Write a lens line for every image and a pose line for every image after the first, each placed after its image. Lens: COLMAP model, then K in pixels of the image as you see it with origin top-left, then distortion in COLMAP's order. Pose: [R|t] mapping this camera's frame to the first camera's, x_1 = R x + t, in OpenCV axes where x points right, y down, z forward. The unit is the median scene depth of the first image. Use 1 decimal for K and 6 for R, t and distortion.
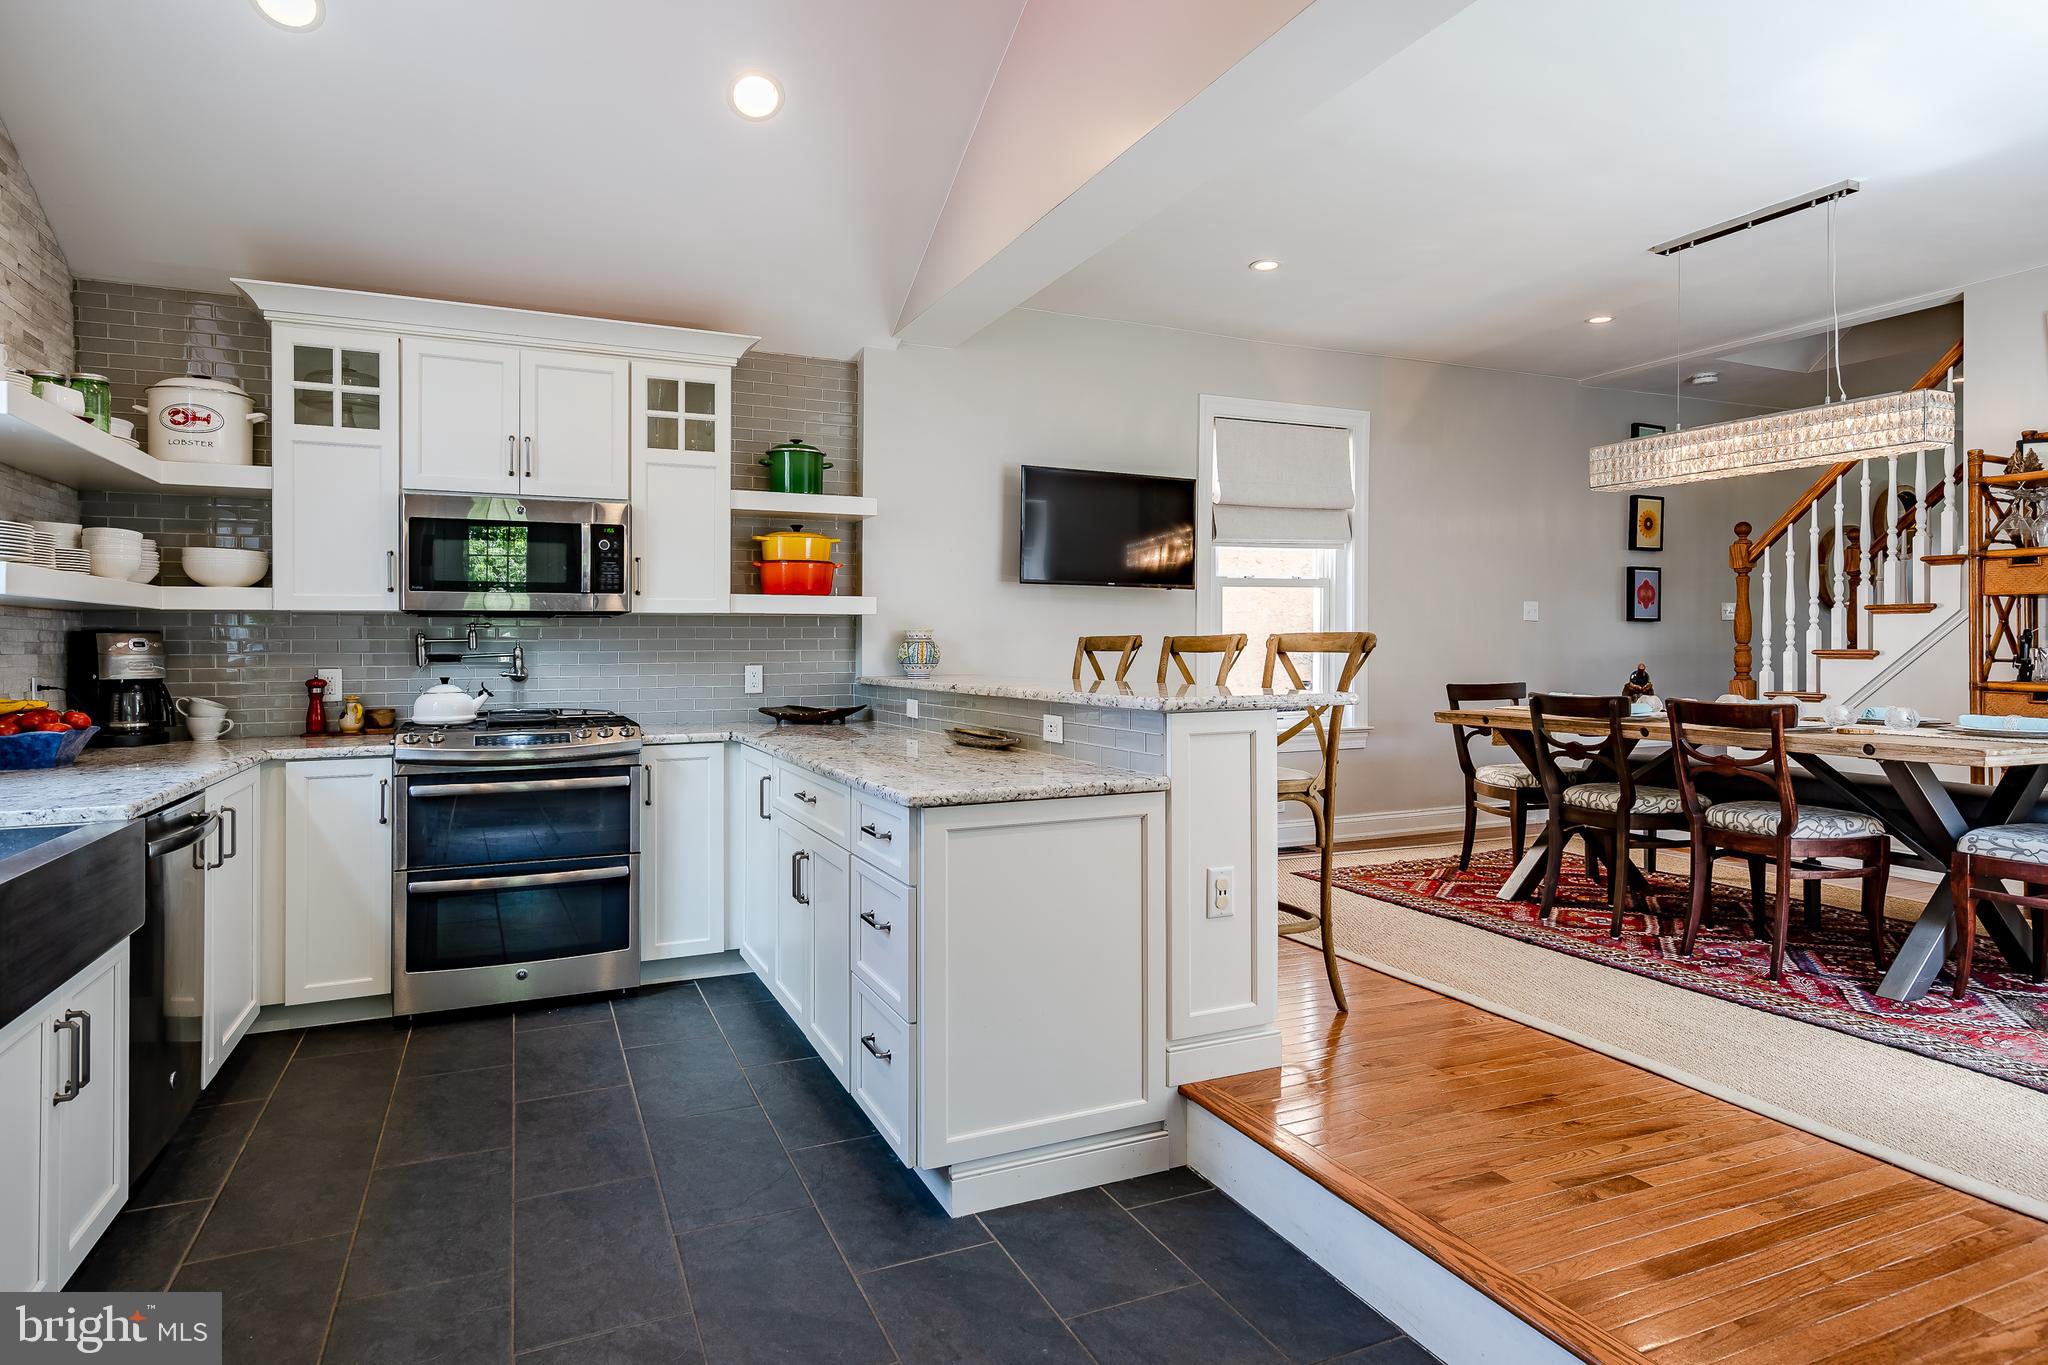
lens RADIAL K [[1137.1, 0, 1021.4], [0, 1137.1, 631.8], [0, 0, 1]] dist [0.005064, -0.000204]
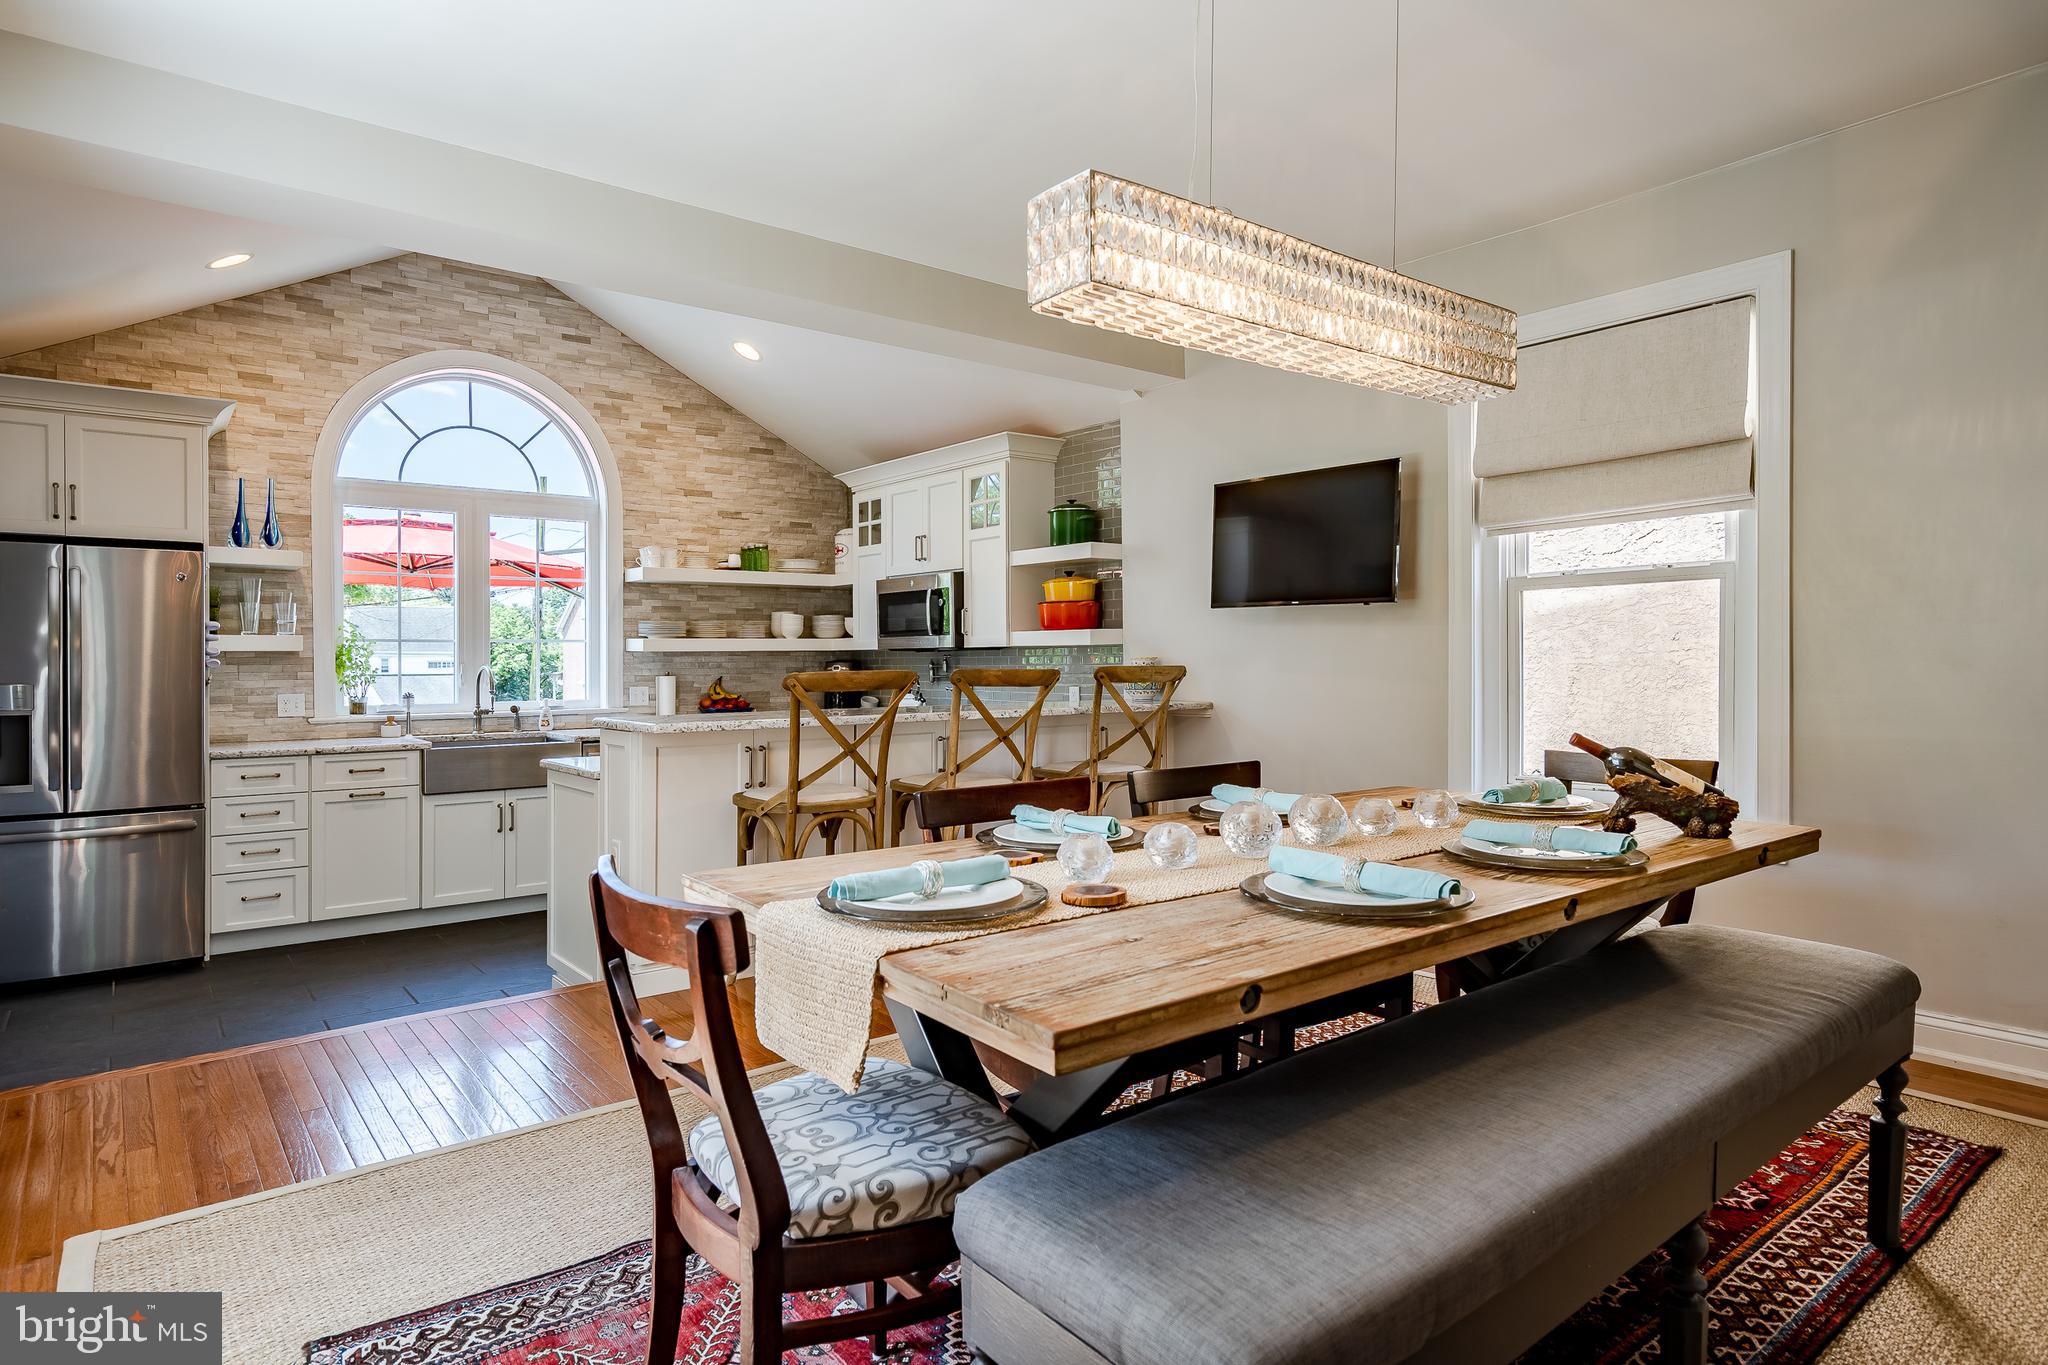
lens RADIAL K [[1137.1, 0, 1014.5], [0, 1137.1, 650.8], [0, 0, 1]] dist [0.005064, -0.000204]
pose [[0.247172, -0.003213, -0.968966, 1.021767], [0.019449, 0.999810, 0.001646, -0.013675], [0.968776, -0.019252, 0.247187, 0.689124]]
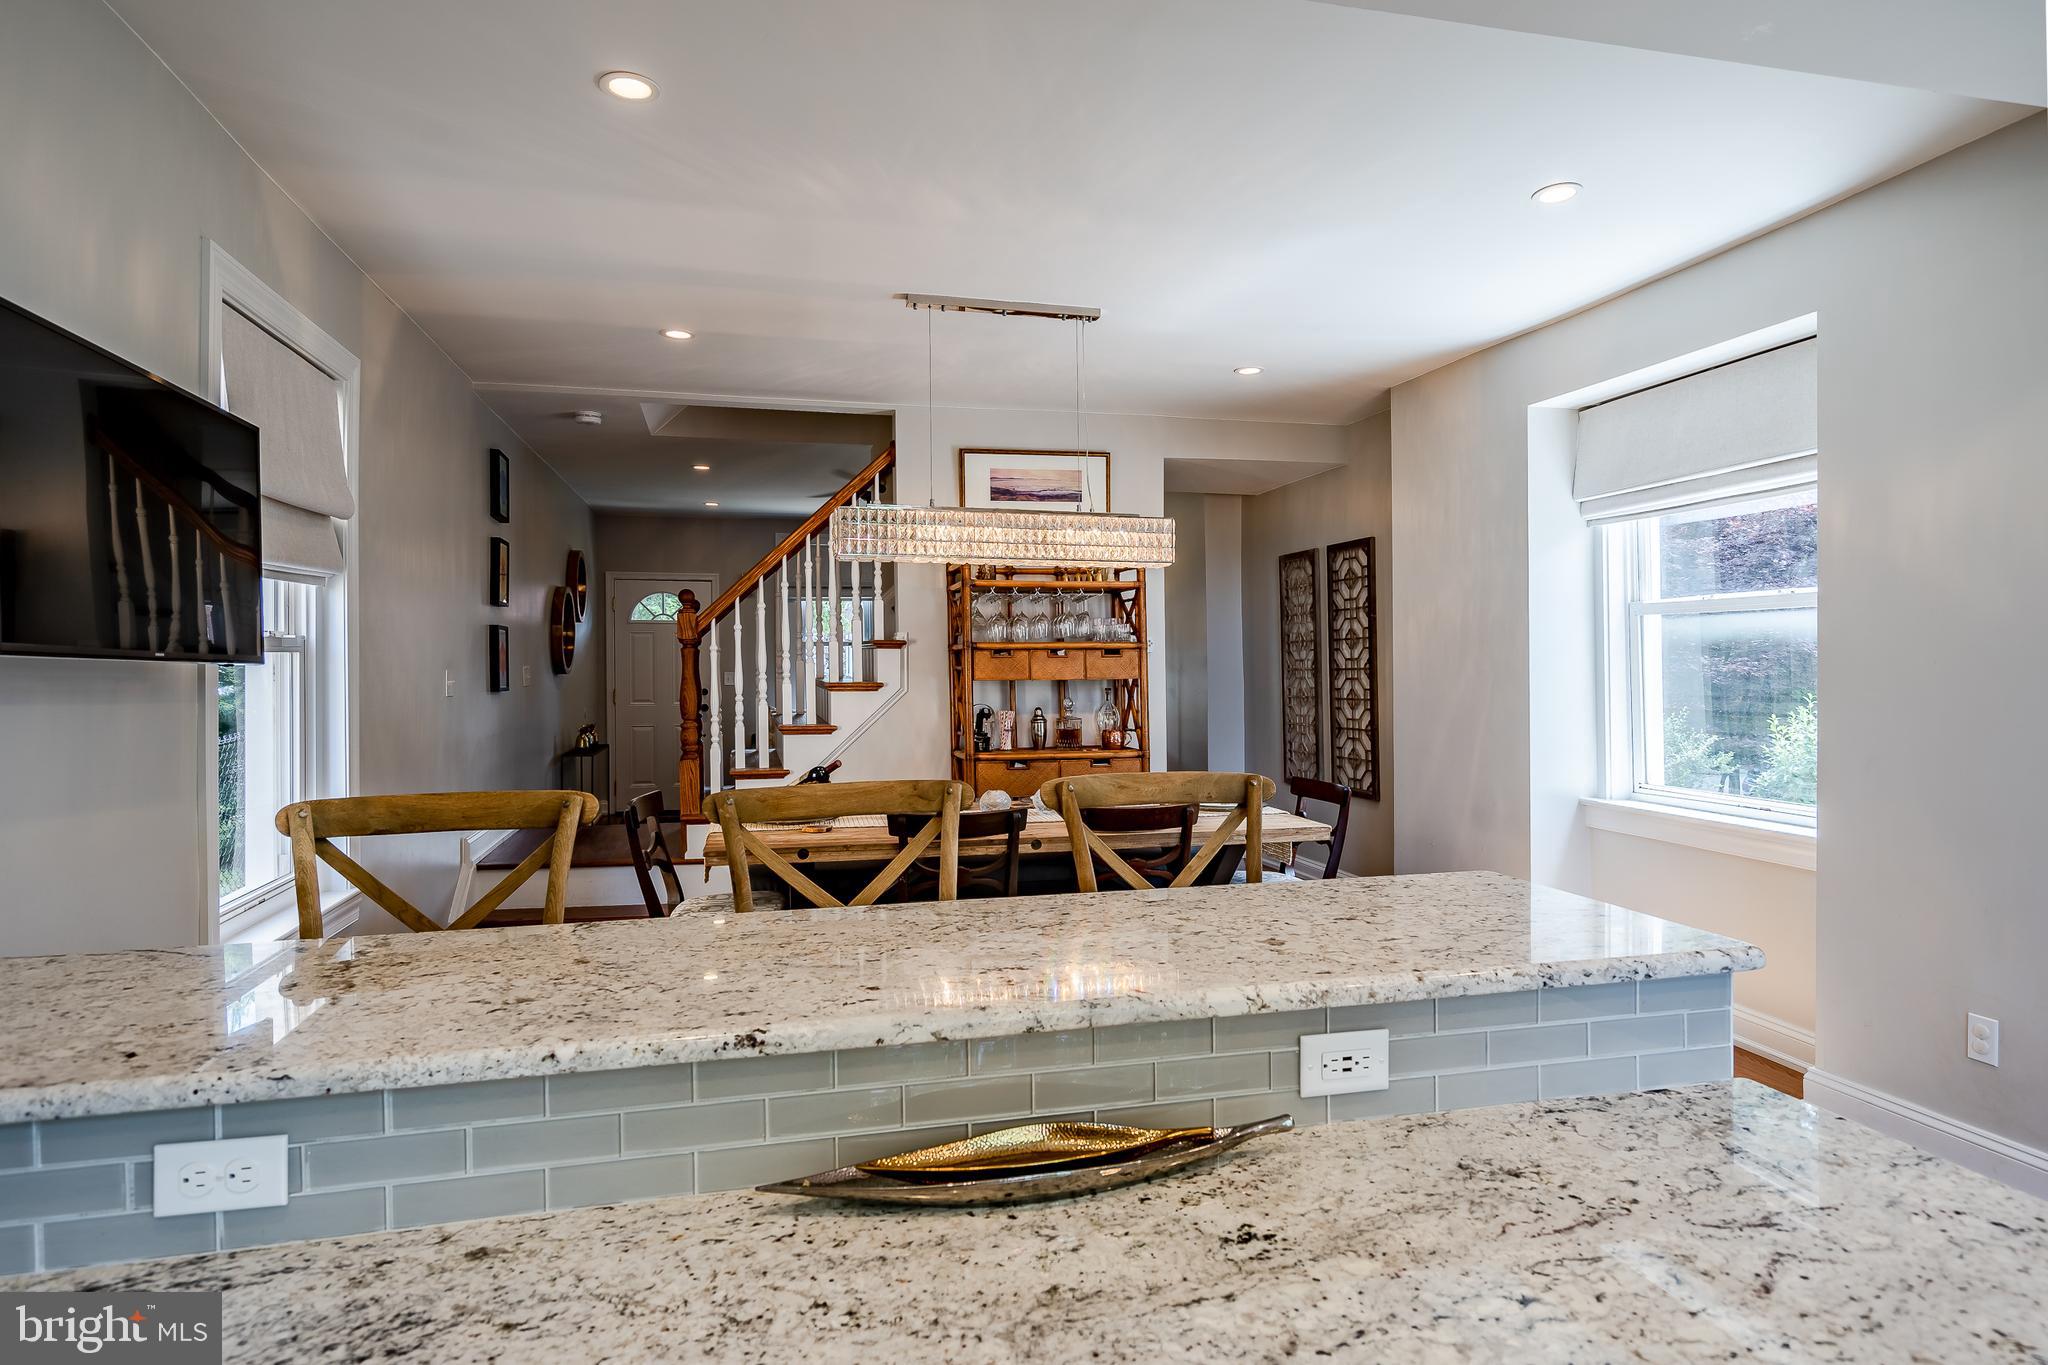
lens RADIAL K [[1137.1, 0, 1012.2], [0, 1137.1, 689.0], [0, 0, 1]] dist [0.005064, -0.000204]
pose [[0.183846, -0.021166, 0.982727, -0.307121], [-0.005945, 0.999726, 0.022644, -0.049776], [-0.982937, -0.010005, 0.183670, 0.745063]]
